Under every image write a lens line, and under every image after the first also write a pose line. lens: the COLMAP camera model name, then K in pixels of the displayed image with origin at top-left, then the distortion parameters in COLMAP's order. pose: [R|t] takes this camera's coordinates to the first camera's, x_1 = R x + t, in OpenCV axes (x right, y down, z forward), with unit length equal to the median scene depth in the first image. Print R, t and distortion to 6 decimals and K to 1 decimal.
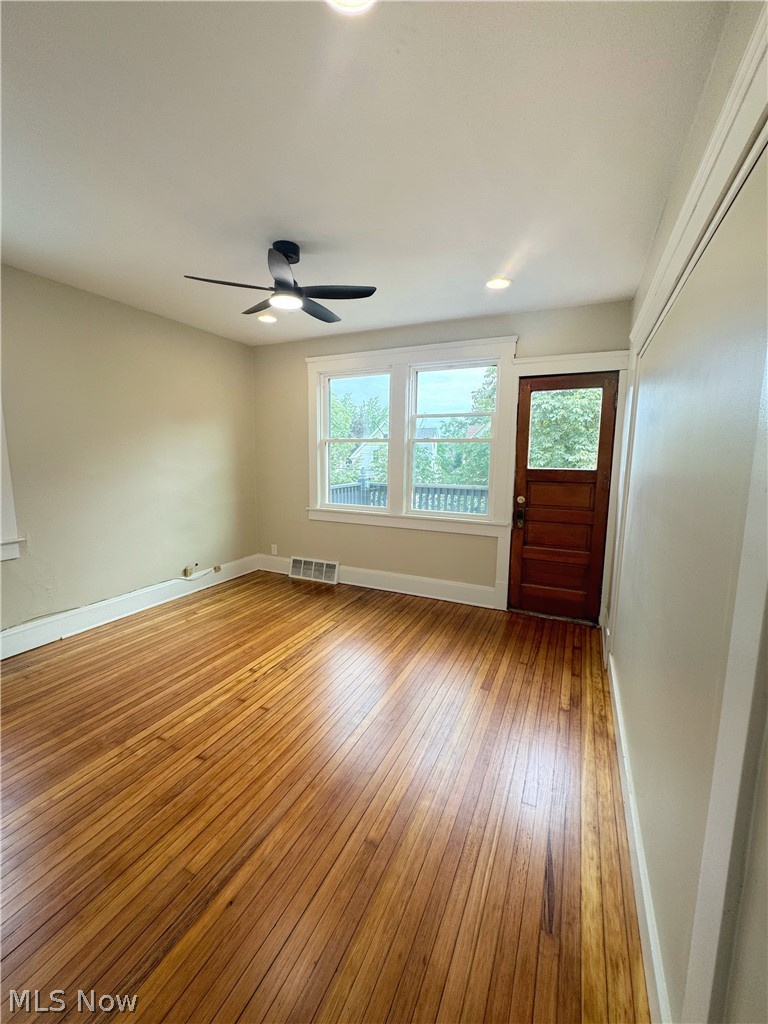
lens RADIAL K [[410.5, 0, 384.6], [0, 410.5, 511.9], [0, 0, 1]] dist [0.000812, 0.000032]
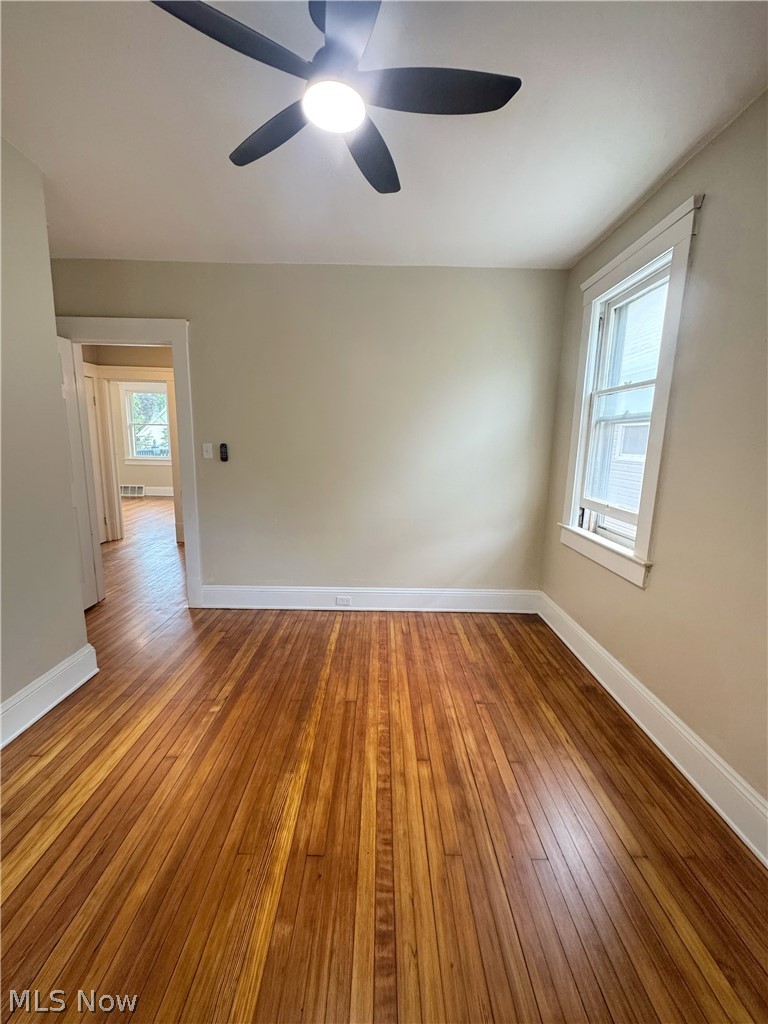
lens RADIAL K [[410.5, 0, 385.0], [0, 410.5, 511.1], [0, 0, 1]] dist [0.000812, 0.000032]
pose [[0.897229, -0.064863, 0.436776, 0.057339], [0.045227, 0.997449, 0.055221, 0.187002], [-0.439243, -0.029791, 0.897874, -1.302727]]
